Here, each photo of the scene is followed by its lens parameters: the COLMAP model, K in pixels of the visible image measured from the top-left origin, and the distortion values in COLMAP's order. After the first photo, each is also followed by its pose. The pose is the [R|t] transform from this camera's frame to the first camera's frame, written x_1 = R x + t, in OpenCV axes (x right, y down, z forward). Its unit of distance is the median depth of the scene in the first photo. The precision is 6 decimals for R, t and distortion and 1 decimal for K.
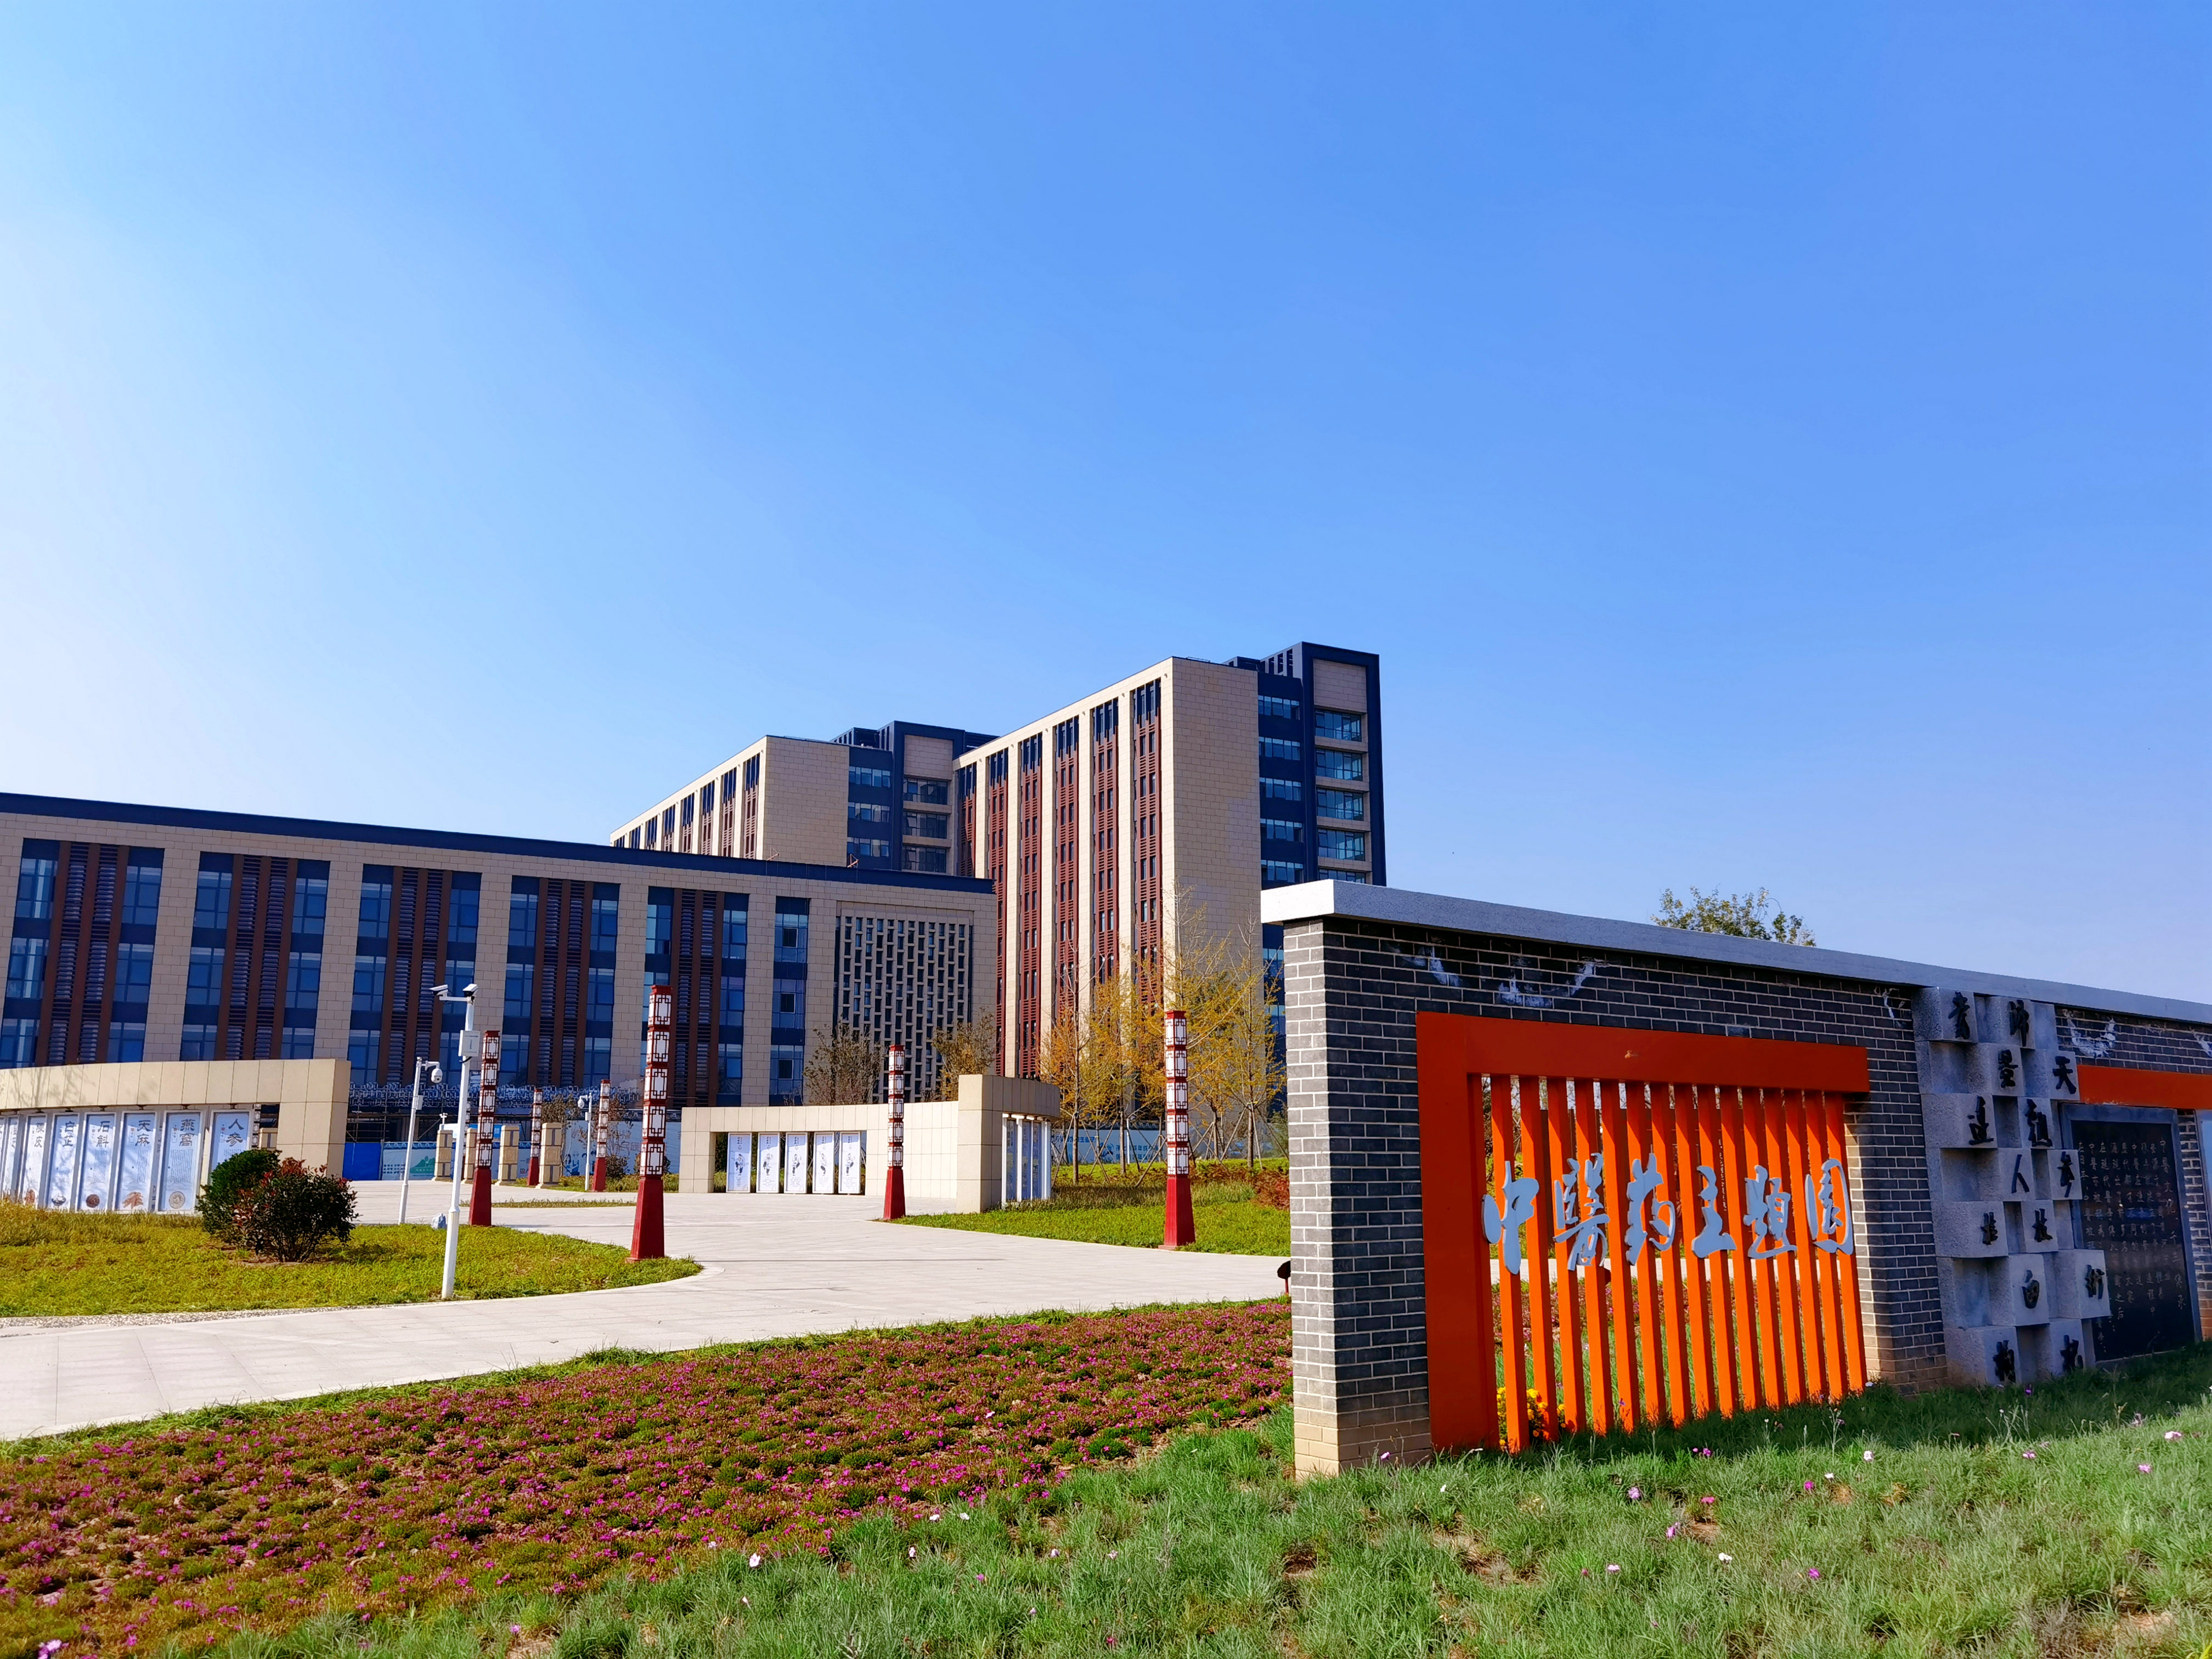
lens RADIAL K [[1755.3, 0, 1114.0], [0, 1755.3, 828.6], [0, 0, 1]] dist [-0.000100, 0.036220]
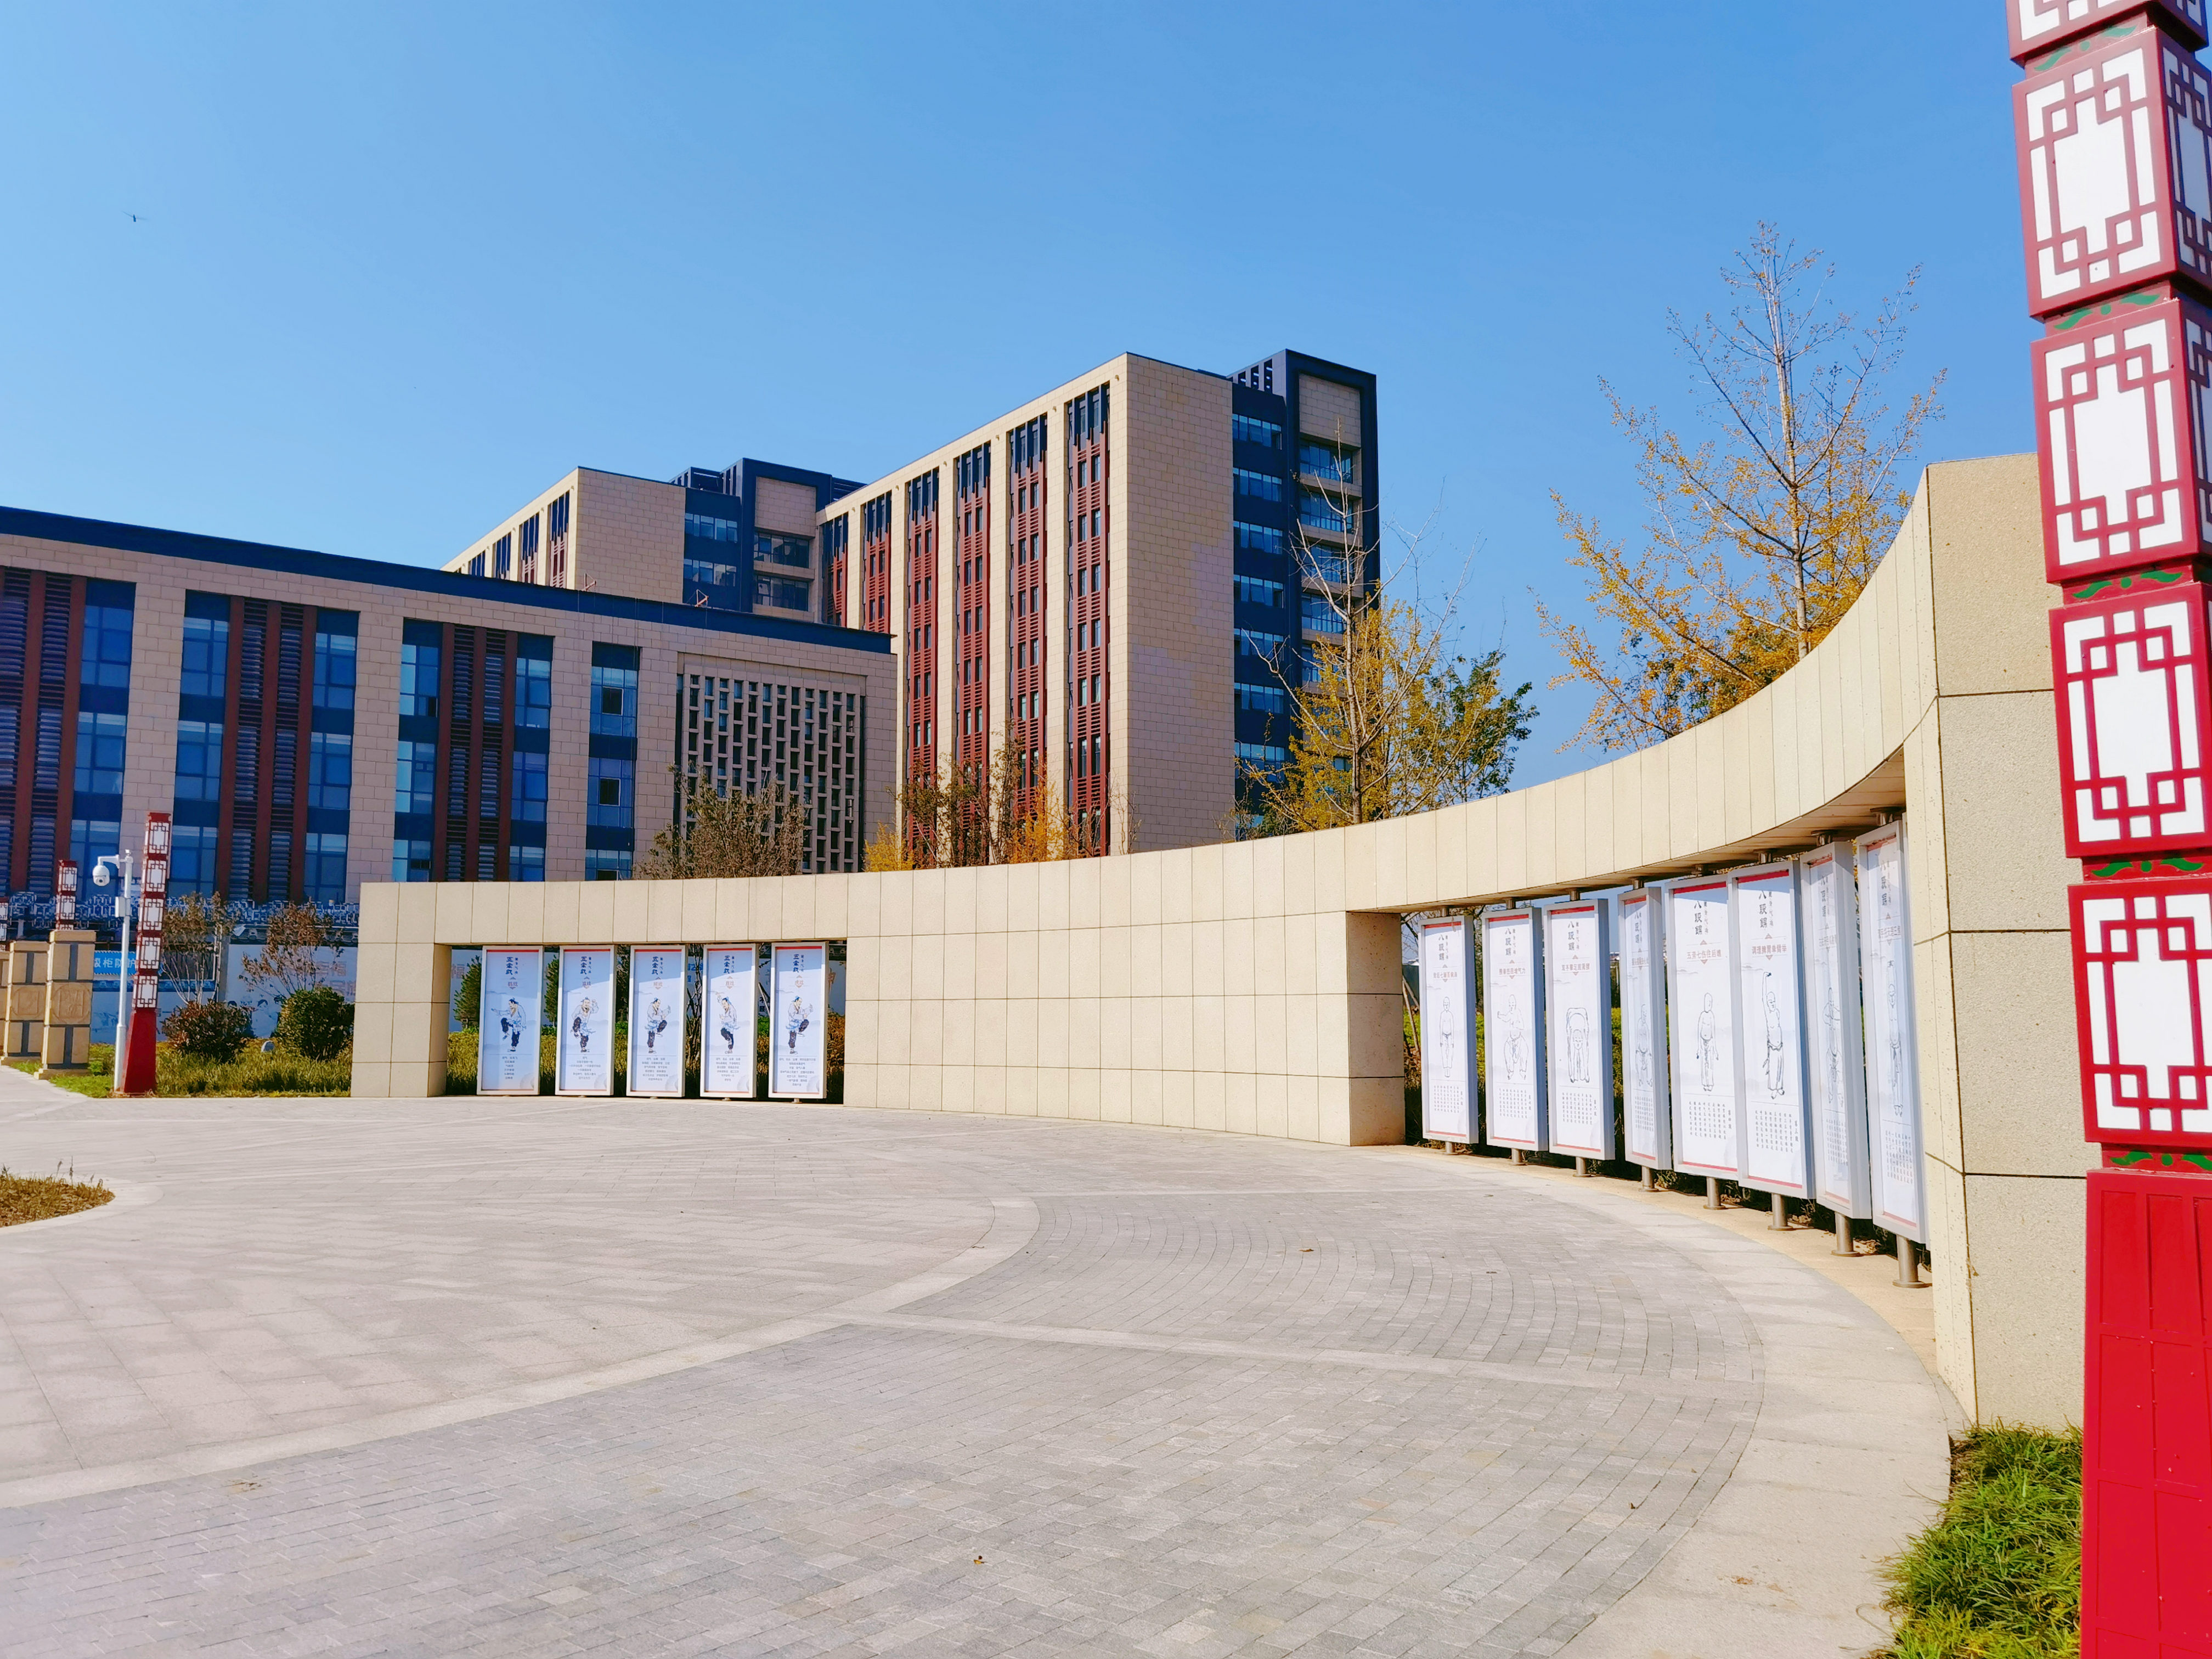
lens RADIAL K [[1755.3, 0, 1107.8], [0, 1755.3, 828.1], [0, 0, 1]] dist [-0.000100, 0.036220]
pose [[0.995136, 0.011520, 0.097839, -0.053557], [-0.019657, 0.996388, 0.082610, 0.050515], [-0.096534, -0.084131, 0.991768, 0.270120]]
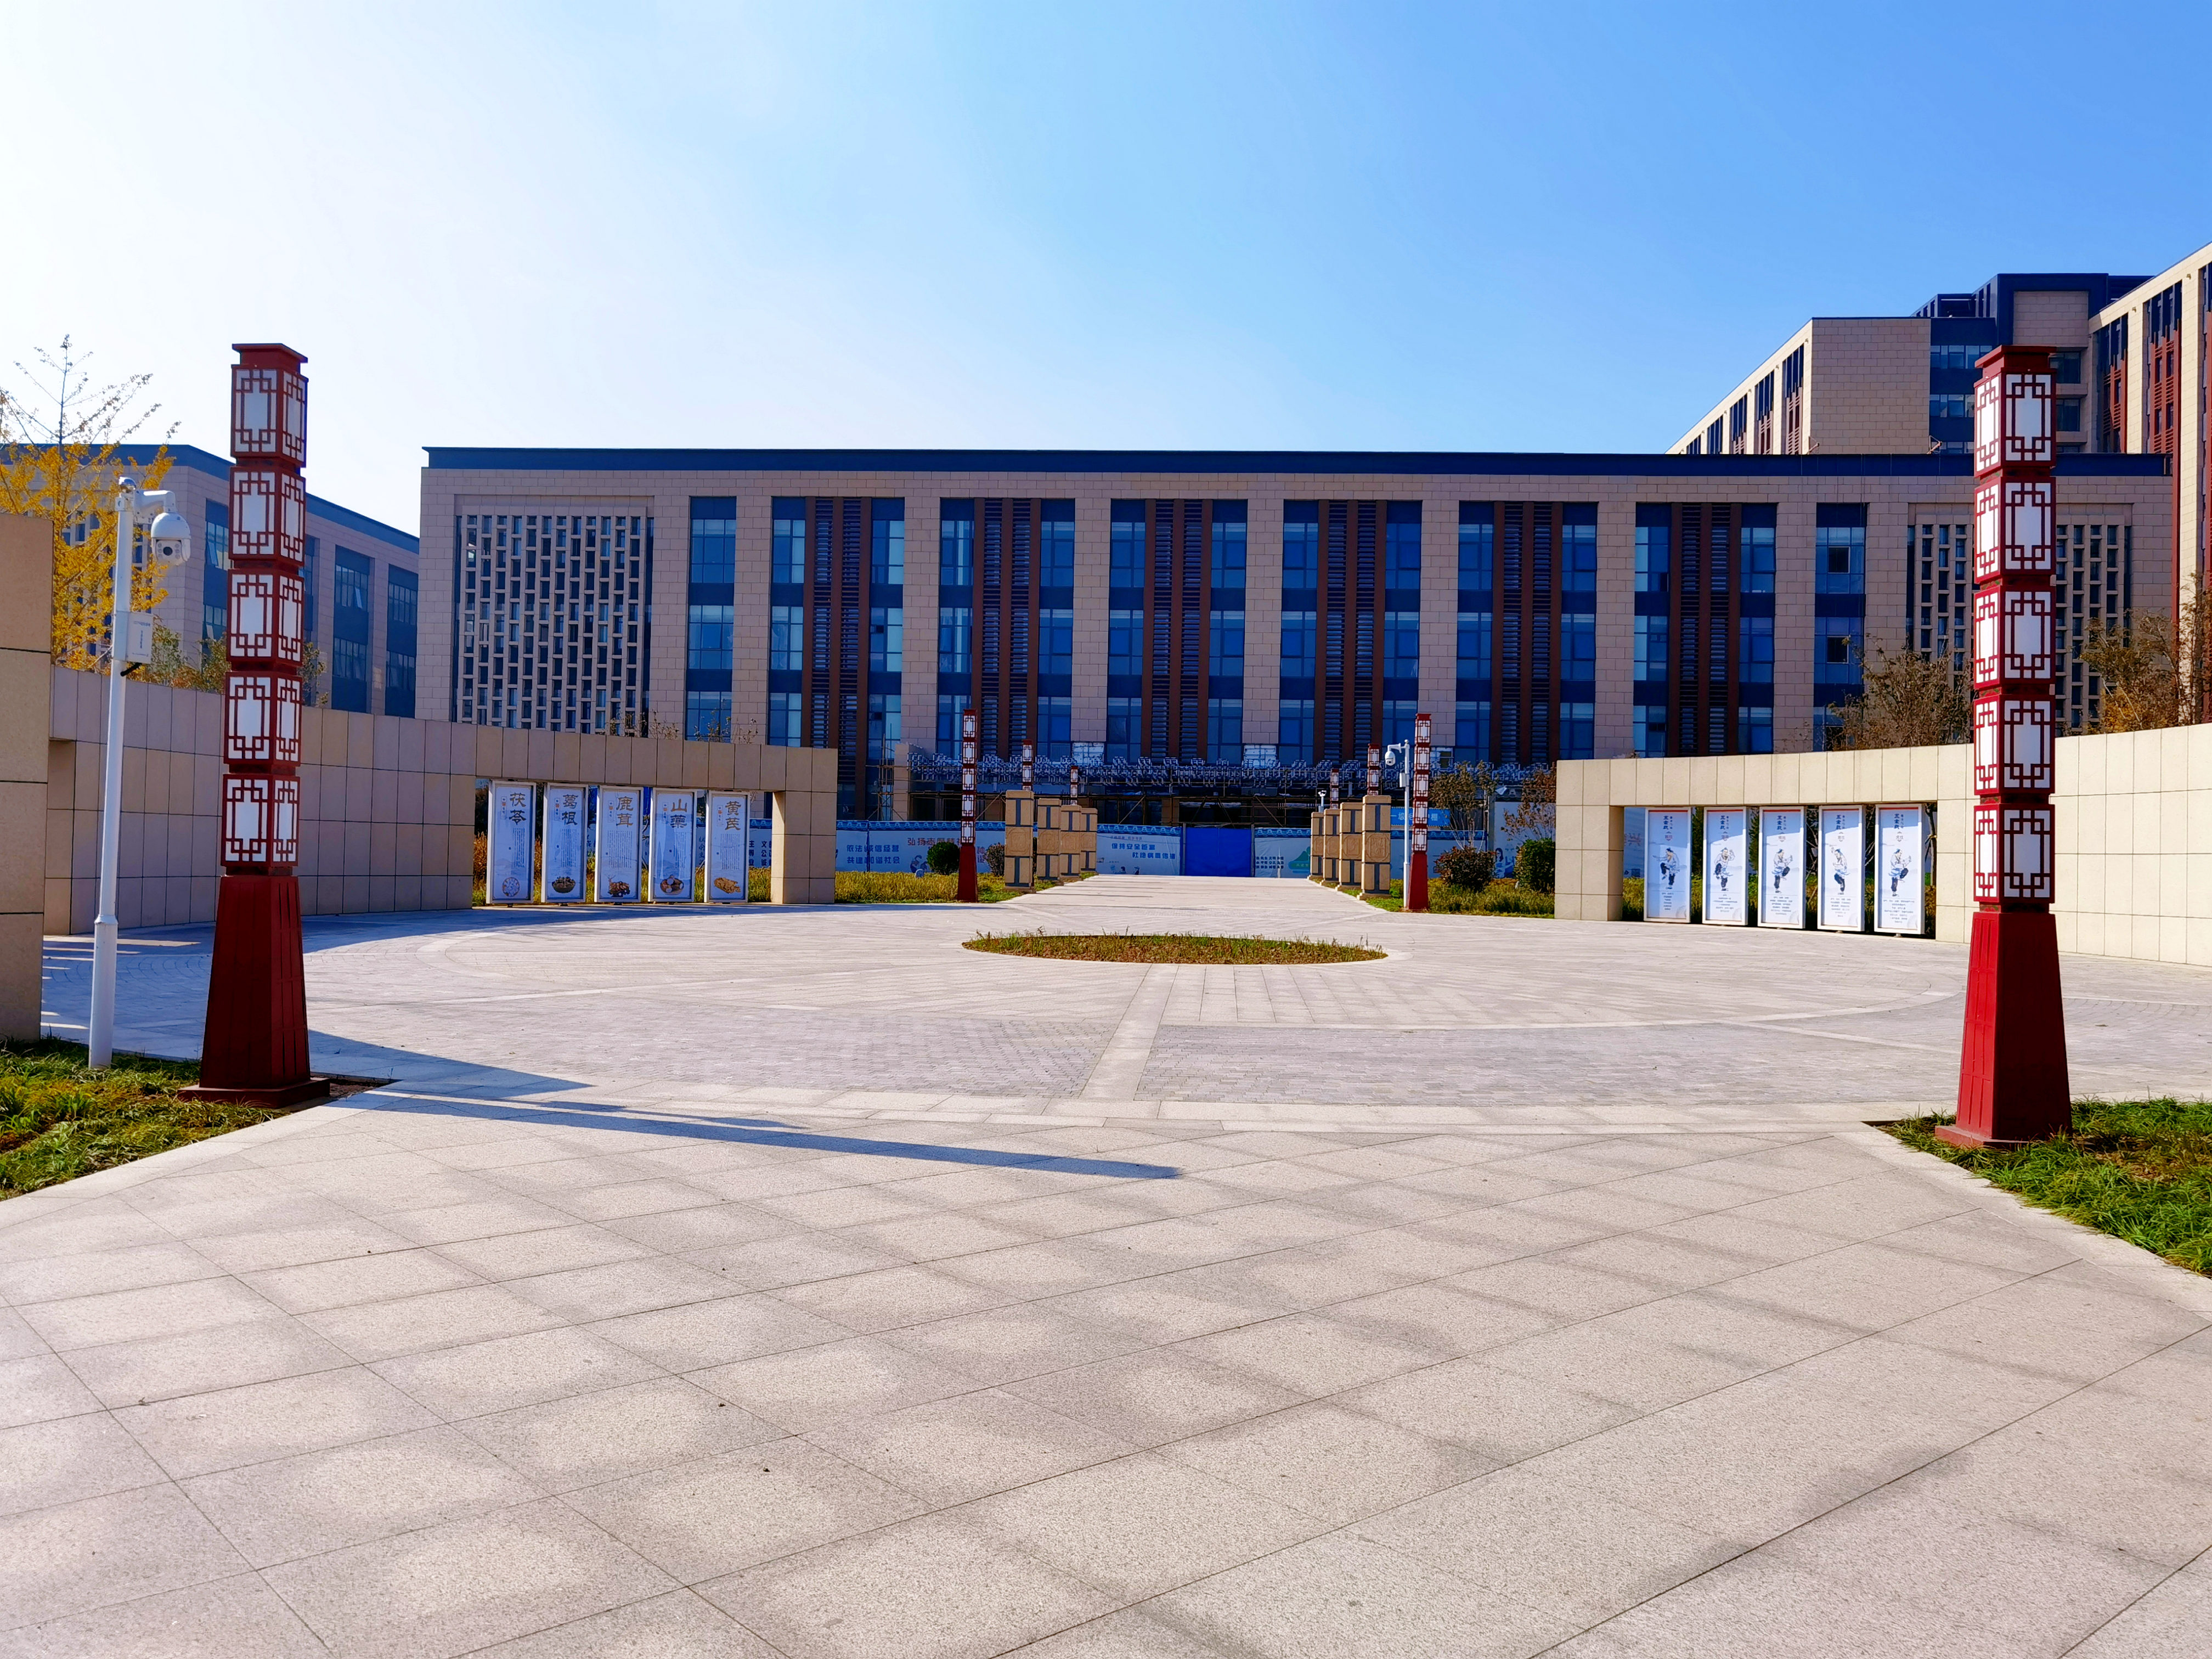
lens RADIAL K [[1755.3, 0, 1107.4], [0, 1755.3, 829.5], [0, 0, 1]] dist [-0.000100, 0.036220]
pose [[0.828921, 0.009119, -0.559291, -0.028036], [0.085783, 0.985967, 0.143215, 0.041917], [0.552749, -0.166692, 0.816507, 0.222547]]
